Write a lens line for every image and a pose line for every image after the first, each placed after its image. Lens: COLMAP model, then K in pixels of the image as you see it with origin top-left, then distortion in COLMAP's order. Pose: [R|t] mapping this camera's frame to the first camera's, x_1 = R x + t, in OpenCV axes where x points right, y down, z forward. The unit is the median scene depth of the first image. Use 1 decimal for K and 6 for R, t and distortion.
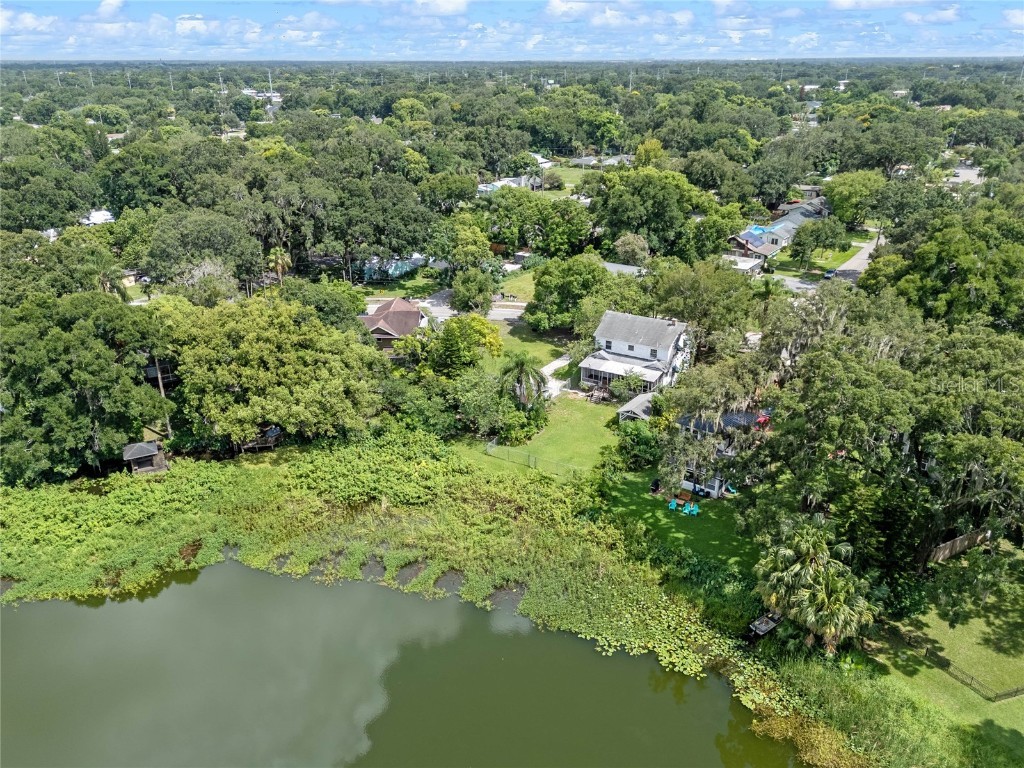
lens RADIAL K [[756.8, 0, 508.1], [0, 756.8, 389.0], [0, 0, 1]] dist [0.086267, -0.099978]
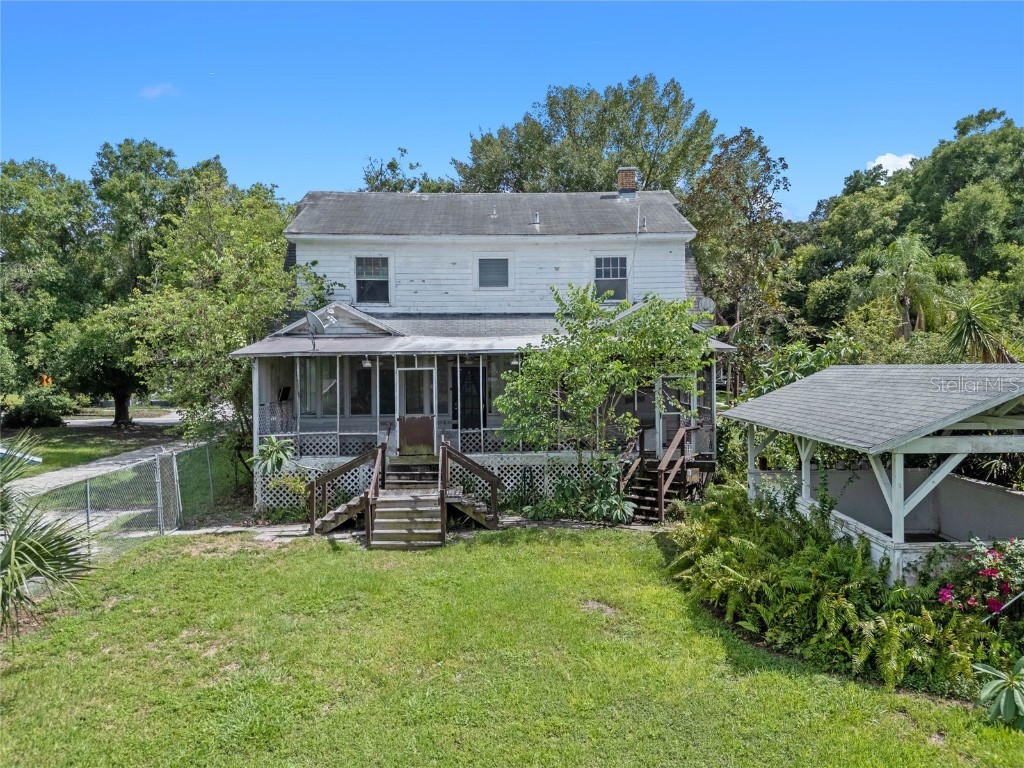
lens RADIAL K [[756.8, 0, 508.1], [0, 756.8, 389.0], [0, 0, 1]] dist [0.086267, -0.099978]
pose [[0.825998, -0.012527, 0.563534, 0.052928], [0.226348, 0.922978, -0.311252, 0.038924], [-0.516231, 0.384648, 0.765213, 0.880733]]
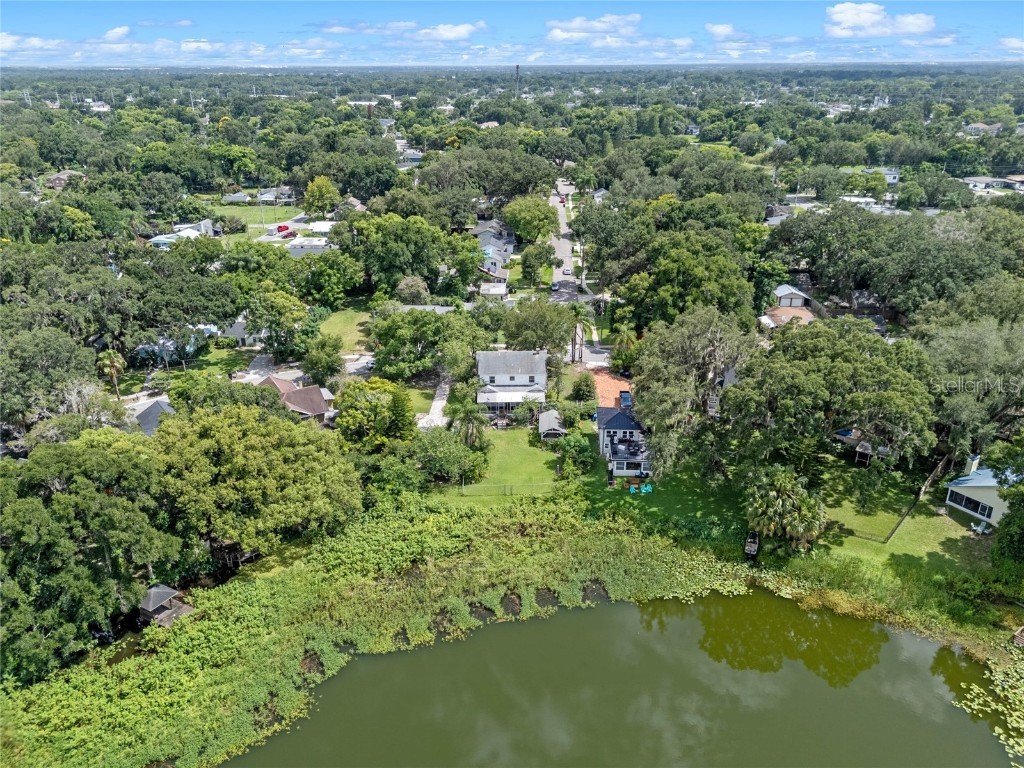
lens RADIAL K [[745.9, 0, 511.2], [0, 745.9, 388.3], [0, 0, 1]] dist [0.084669, -0.115092]
pose [[0.839004, -0.214498, 0.500062, -0.449062], [0.216753, 0.974708, 0.054426, -0.106665], [-0.499089, 0.062726, 0.864278, -0.025242]]
